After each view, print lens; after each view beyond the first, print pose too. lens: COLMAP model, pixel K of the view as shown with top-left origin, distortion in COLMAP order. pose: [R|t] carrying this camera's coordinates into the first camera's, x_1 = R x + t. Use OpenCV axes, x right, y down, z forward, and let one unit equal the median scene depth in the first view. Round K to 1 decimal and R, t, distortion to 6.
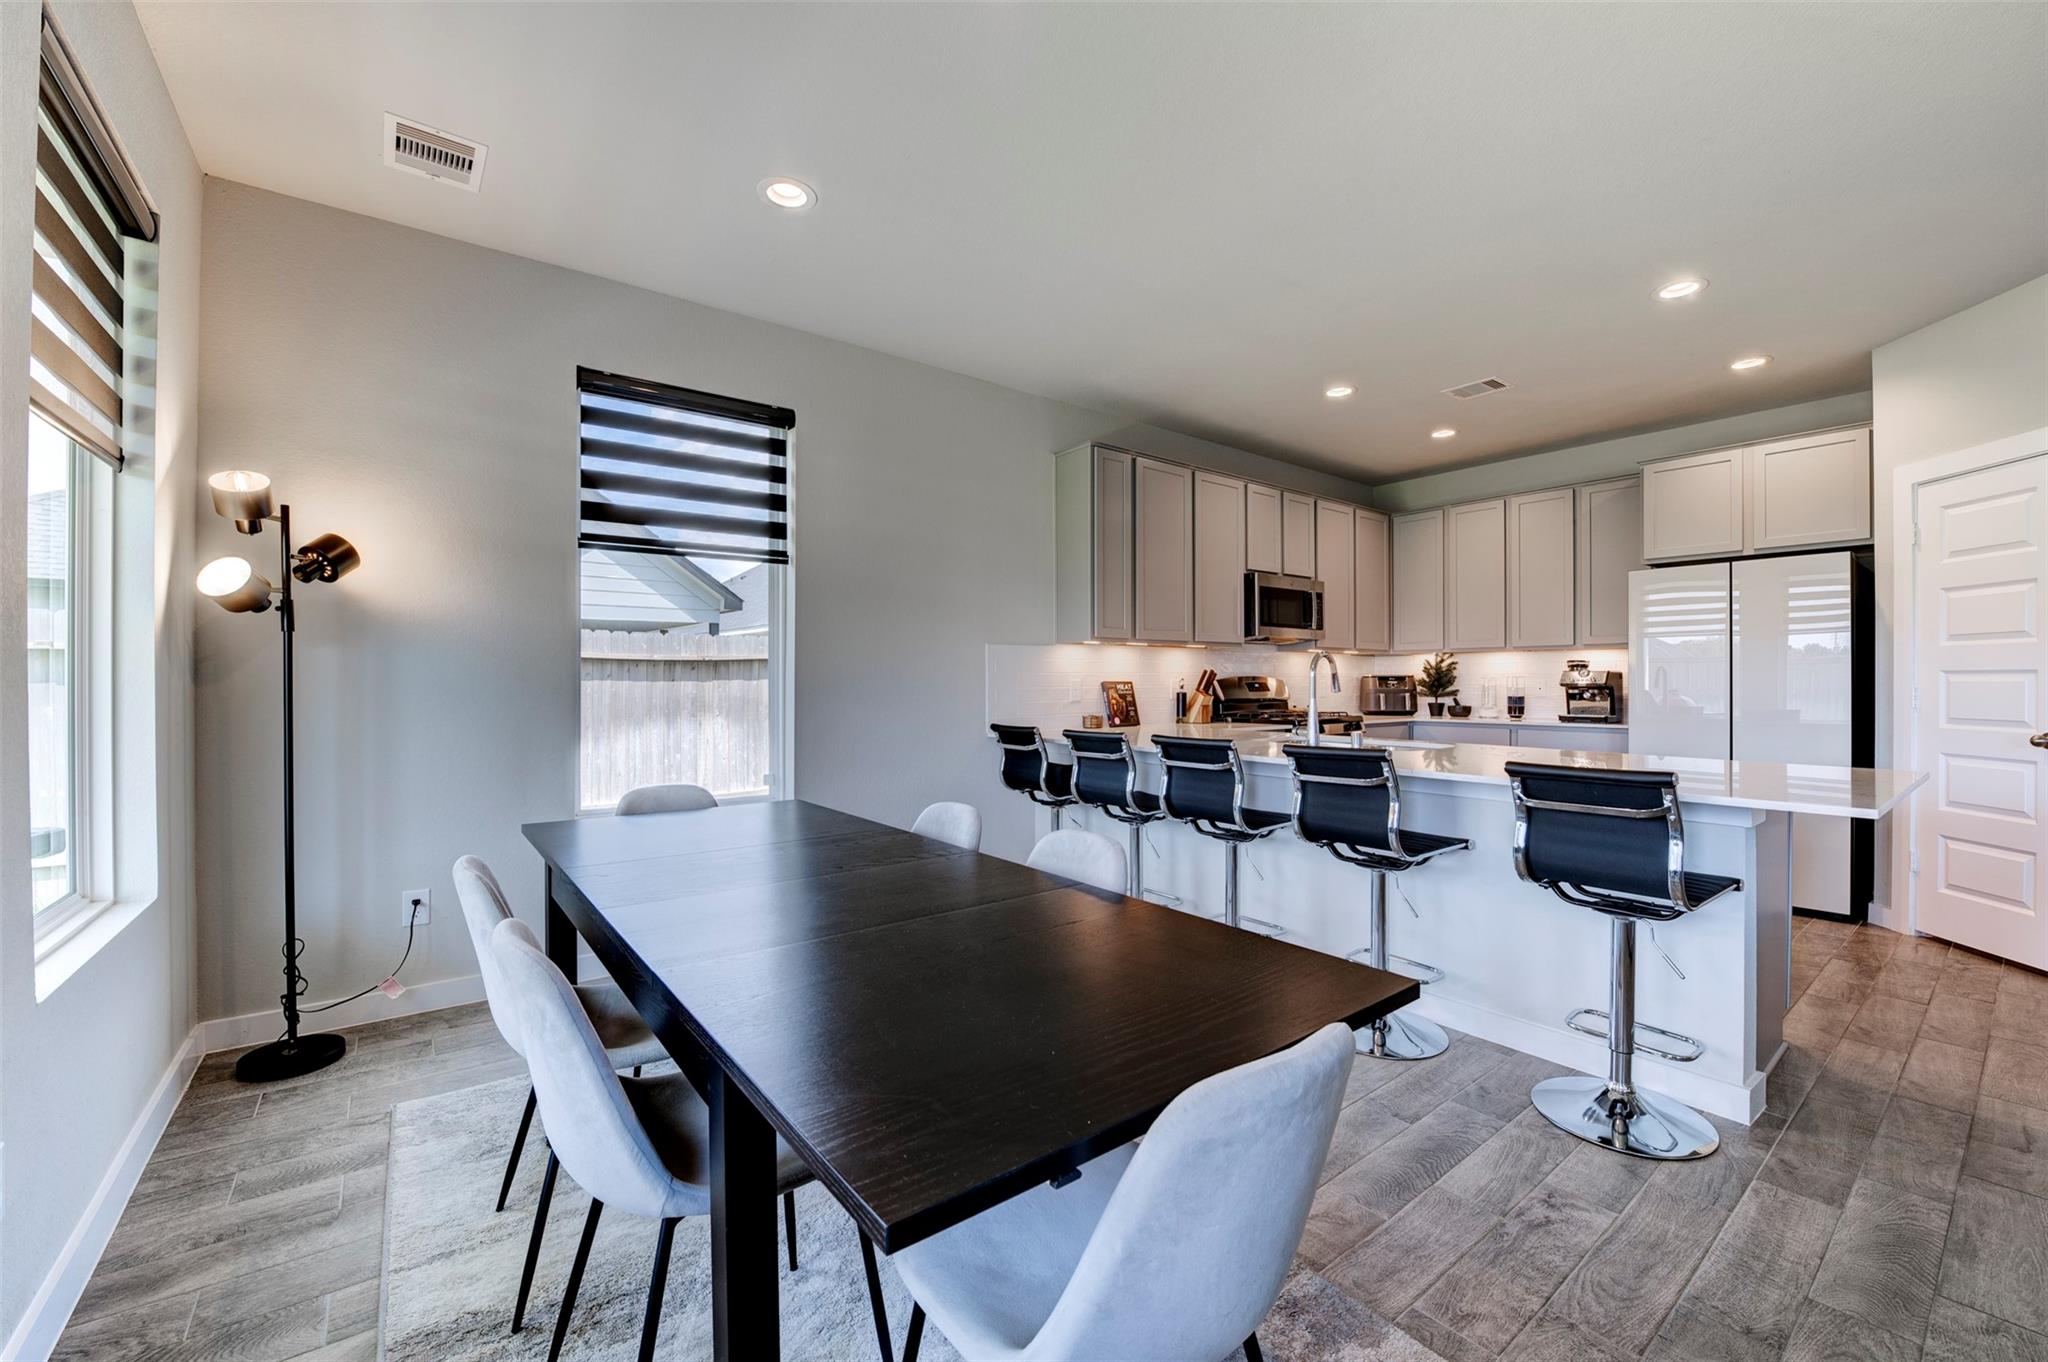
lens RADIAL K [[817.3, 0, 1027.4], [0, 817.3, 681.0], [0, 0, 1]] dist [-0.015293, -0.002637]
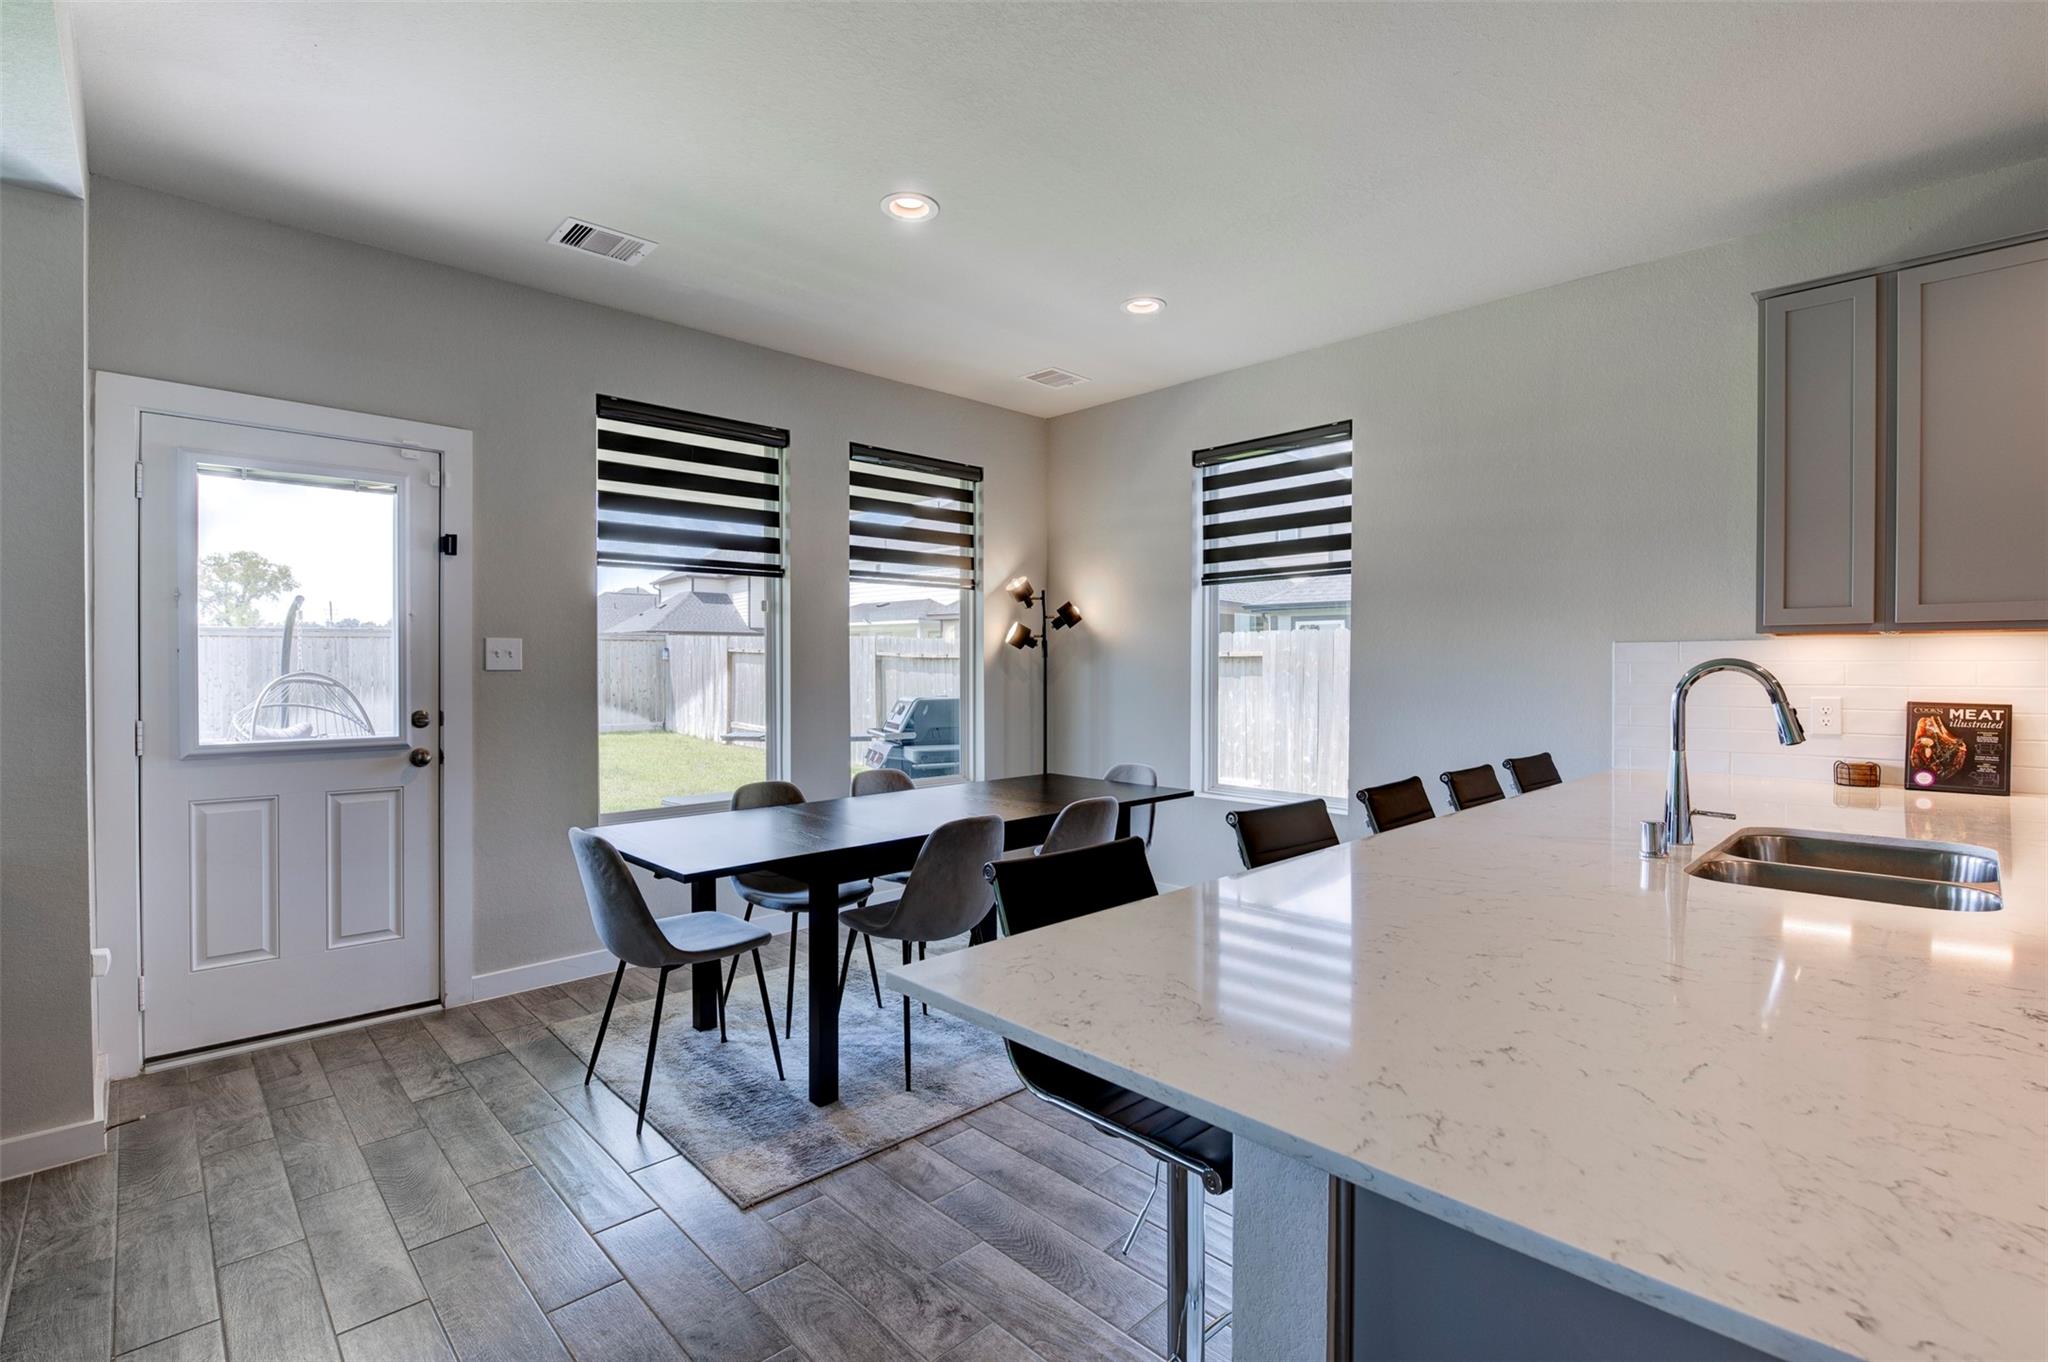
lens RADIAL K [[927.7, 0, 1025.0], [0, 927.7, 674.5], [0, 0, 1]] dist [-0.003421, -0.007569]
pose [[0.111326, 0.011178, -0.993721, 0.610577], [-0.000917, 0.999937, 0.011146, -0.022952], [0.993783, -0.000330, 0.111330, 0.356247]]
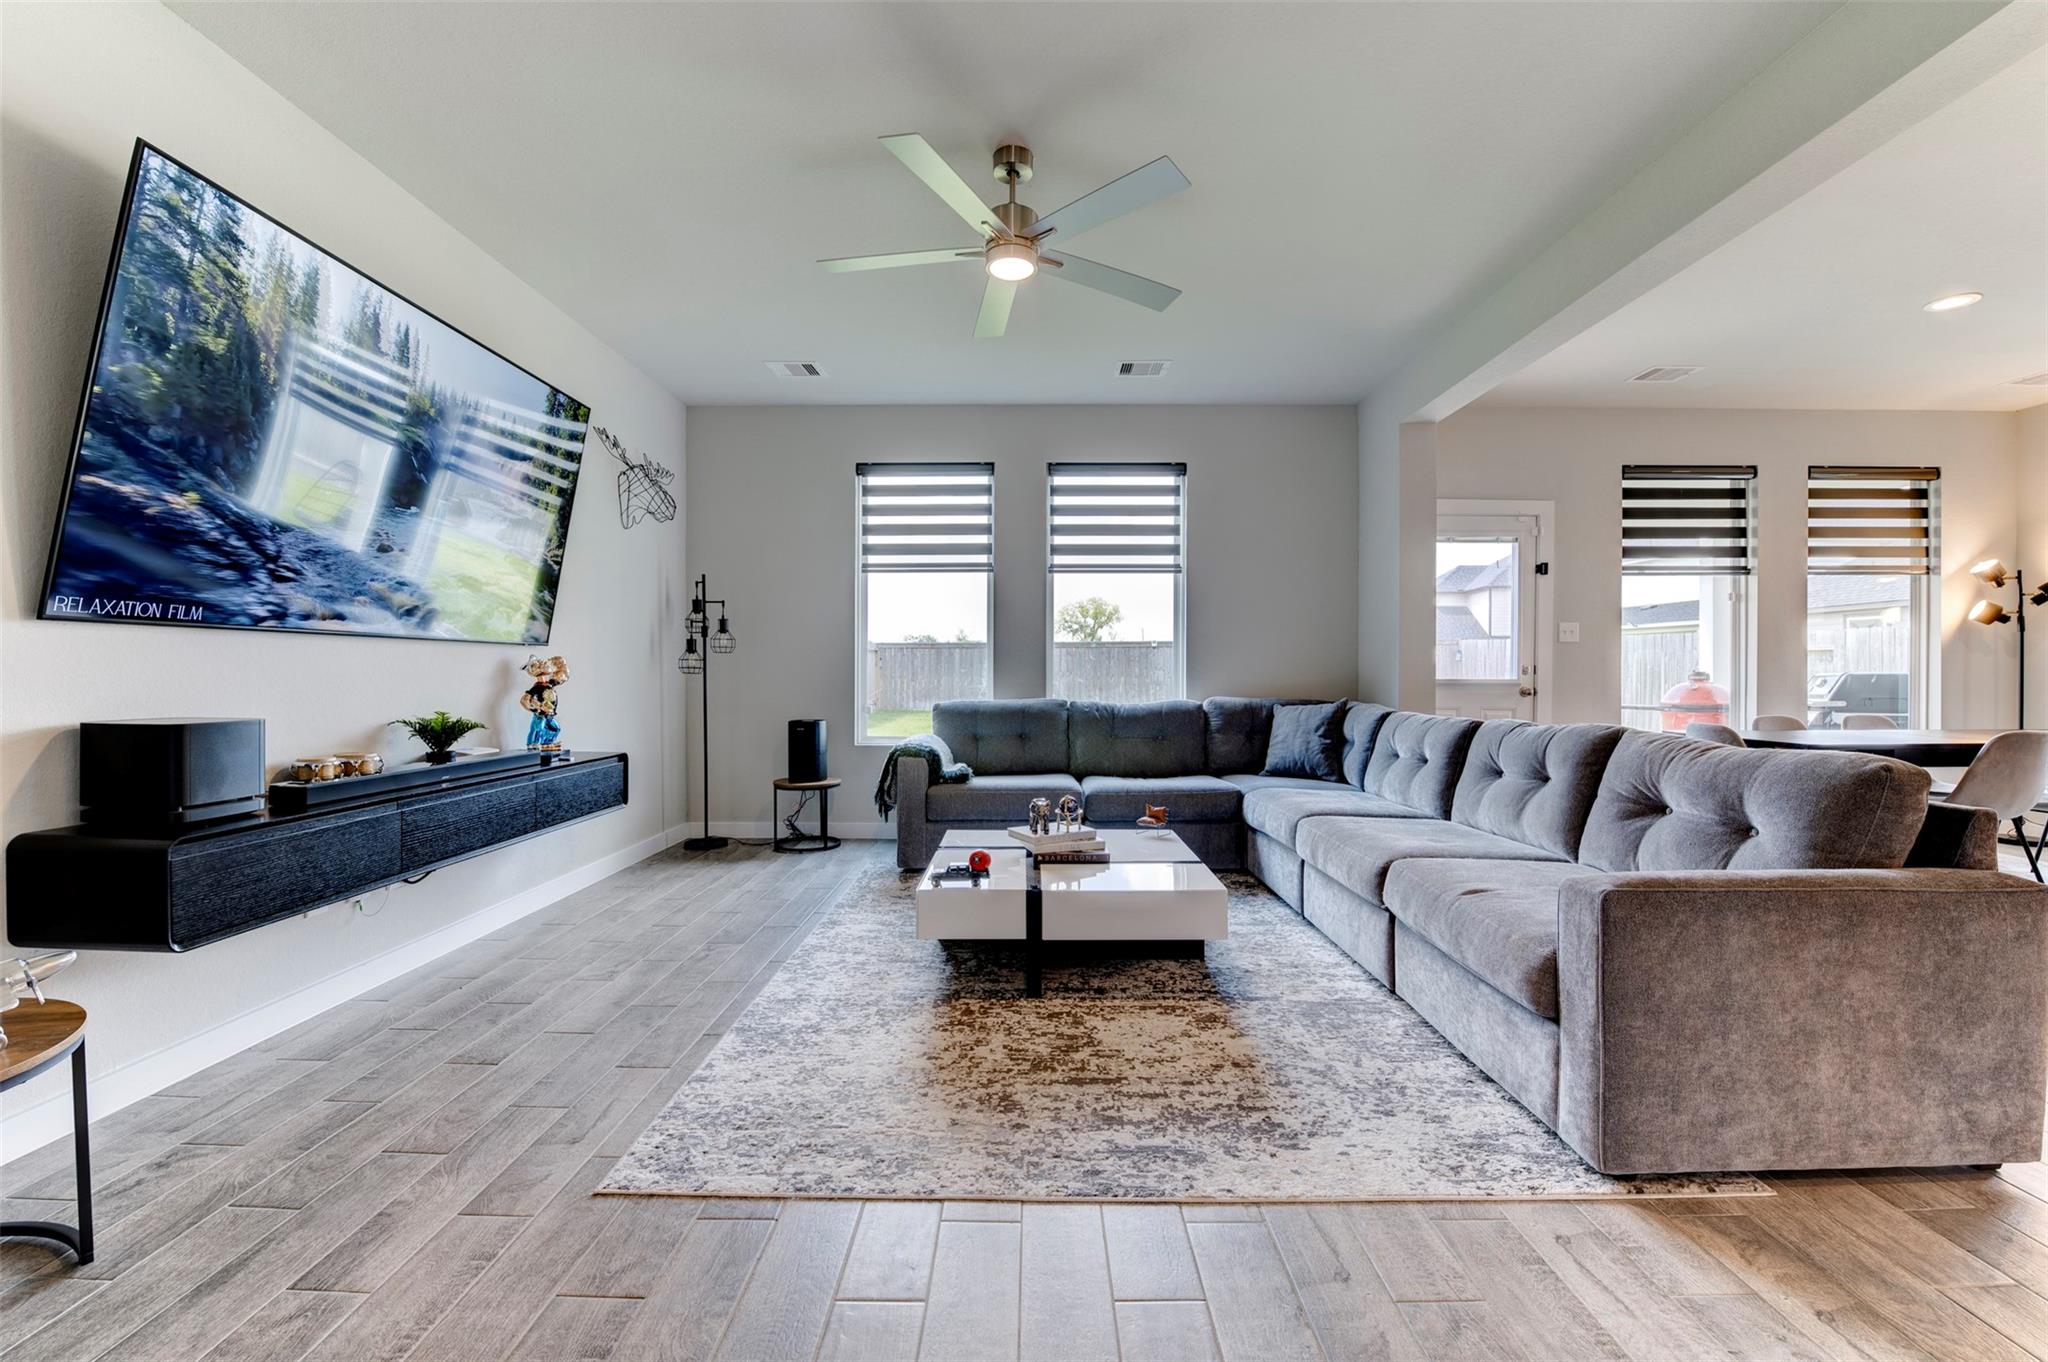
lens RADIAL K [[817.3, 0, 1027.4], [0, 817.3, 681.0], [0, 0, 1]] dist [-0.015293, -0.002637]
pose [[-0.615499, 0.006563, -0.788110, 1.110274], [-0.001363, 0.999955, 0.009392, 0.024050], [0.788136, 0.006855, -0.615463, 0.124840]]
